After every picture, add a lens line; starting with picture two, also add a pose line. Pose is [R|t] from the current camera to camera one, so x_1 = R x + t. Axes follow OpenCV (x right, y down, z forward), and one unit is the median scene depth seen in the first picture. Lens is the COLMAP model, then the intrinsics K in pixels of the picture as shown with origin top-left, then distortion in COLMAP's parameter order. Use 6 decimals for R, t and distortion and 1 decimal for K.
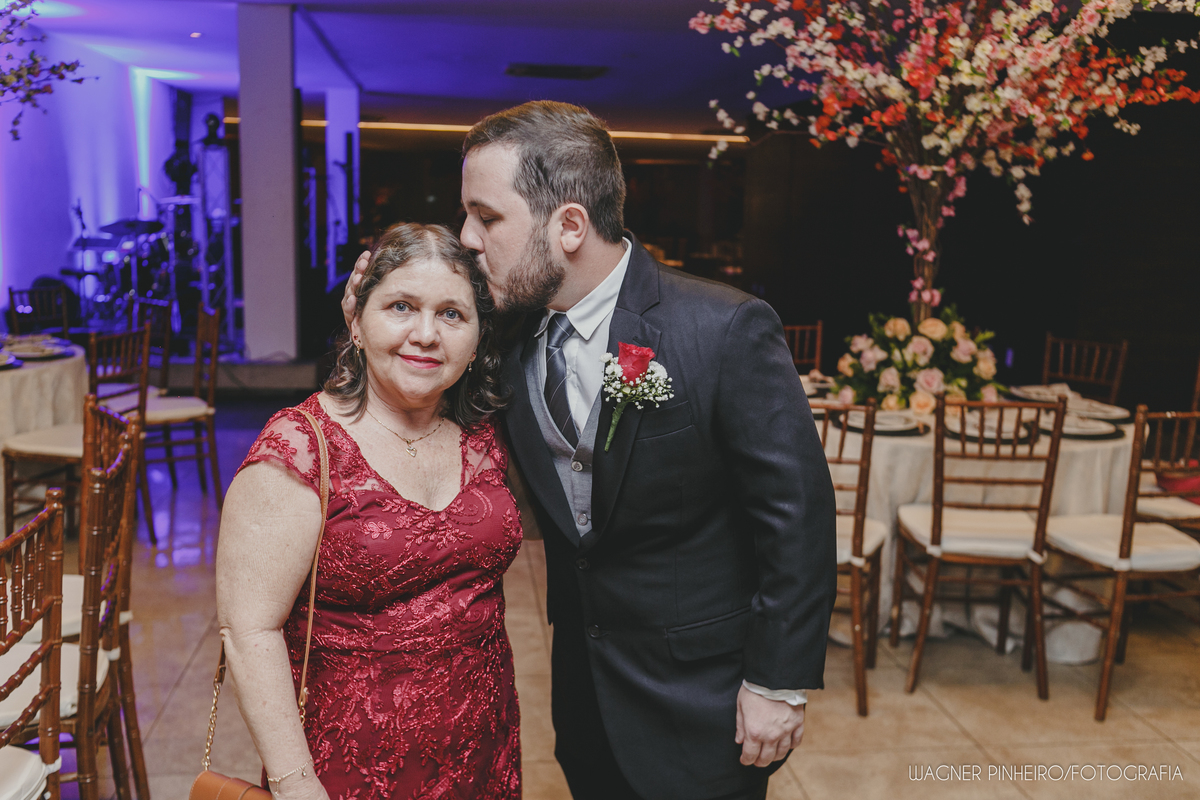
lens RADIAL K [[1206.5, 0, 600.0], [0, 1206.5, 400.0], [0, 0, 1]] dist [0.011324, -0.018439]
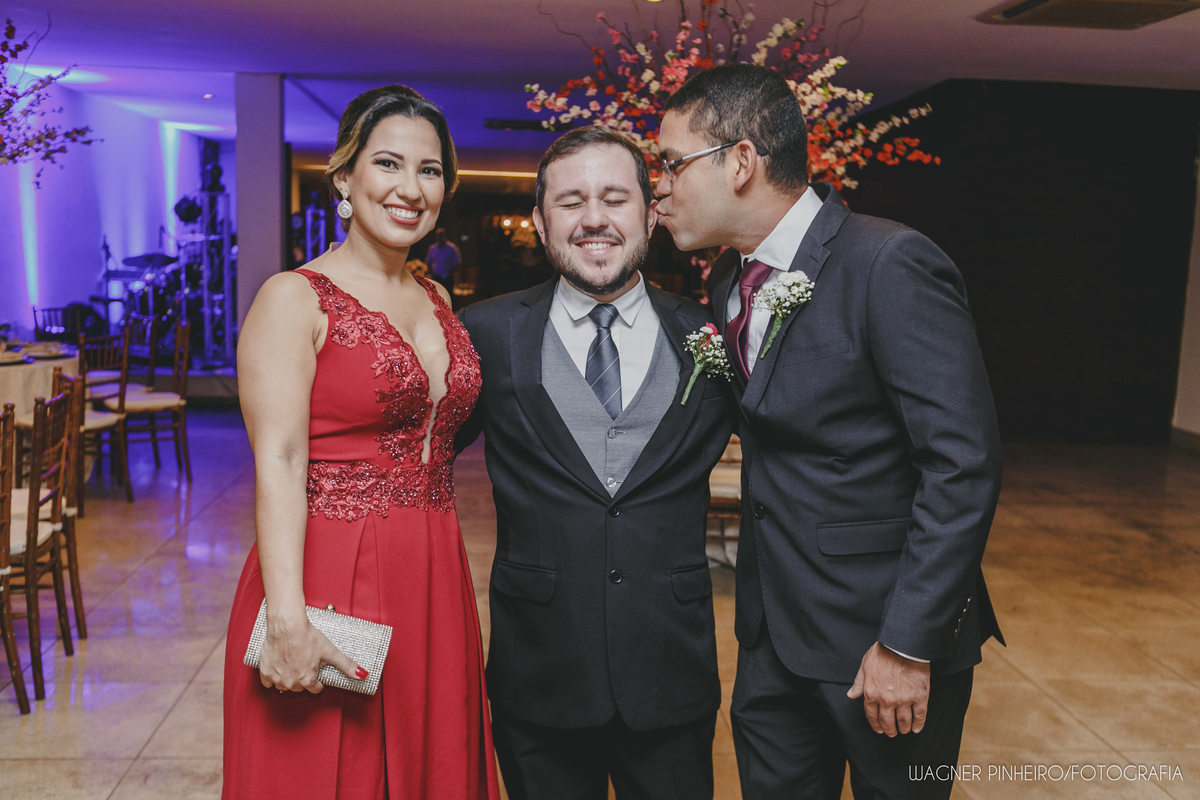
lens RADIAL K [[1206.5, 0, 600.0], [0, 1206.5, 400.0], [0, 0, 1]] dist [0.011324, -0.018439]
pose [[0.999122, 0.008315, -0.041060, 0.163668], [-0.009631, 0.999443, -0.031963, 0.042048], [0.040771, 0.032330, 0.998645, -0.241286]]
